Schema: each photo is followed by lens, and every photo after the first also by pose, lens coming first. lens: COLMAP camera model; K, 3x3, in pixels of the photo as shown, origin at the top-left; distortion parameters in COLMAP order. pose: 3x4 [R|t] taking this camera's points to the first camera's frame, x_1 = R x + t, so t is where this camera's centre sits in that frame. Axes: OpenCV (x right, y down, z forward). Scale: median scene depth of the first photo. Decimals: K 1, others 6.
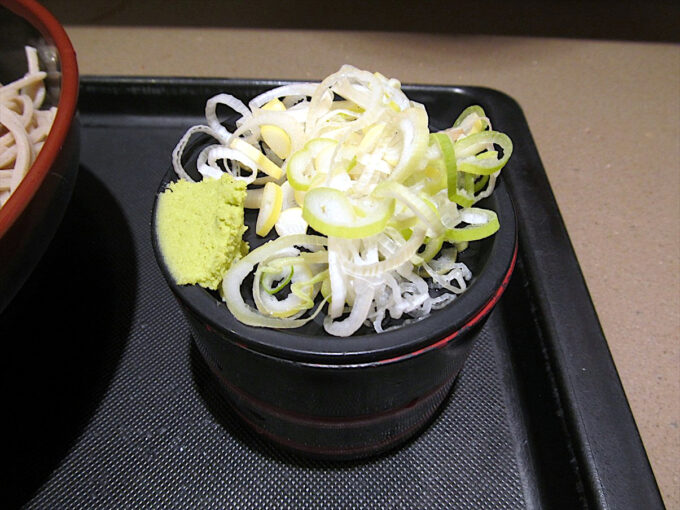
lens RADIAL K [[567.2, 0, 340.0], [0, 567.2, 255.0], [0, 0, 1]] dist [-0.076094, 0.041875]
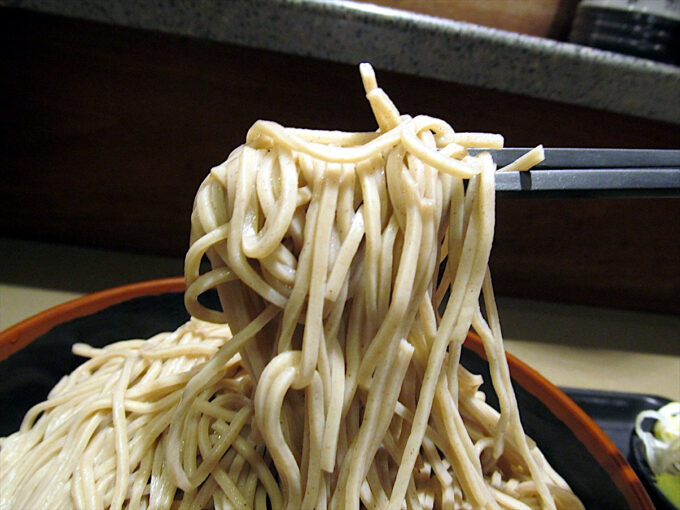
lens RADIAL K [[567.2, 0, 340.0], [0, 567.2, 255.0], [0, 0, 1]] dist [-0.076094, 0.041875]
pose [[0.987365, 0.096094, 0.126002, -1.052427], [-0.029836, 0.893662, -0.447747, 0.011557], [-0.155629, 0.438330, 0.885238, -0.269691]]
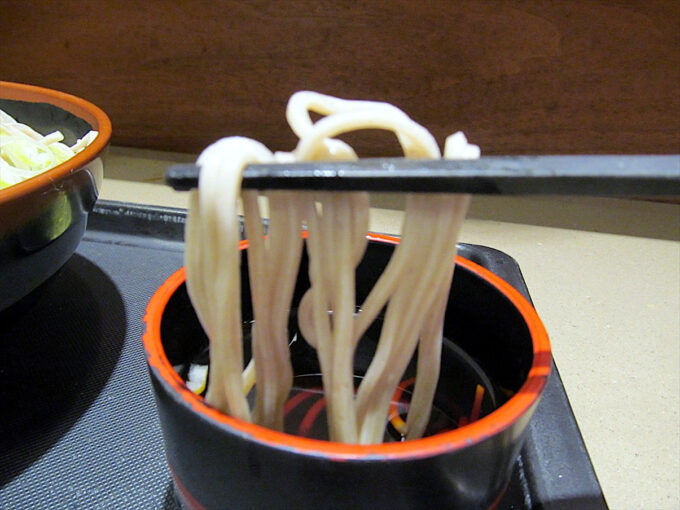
lens RADIAL K [[567.2, 0, 340.0], [0, 567.2, 255.0], [0, 0, 1]] dist [-0.076094, 0.041875]
pose [[0.991717, 0.087095, -0.094404, 0.140134], [-0.118002, 0.908075, -0.401839, 0.283659], [0.050728, 0.409651, 0.910831, 0.025483]]
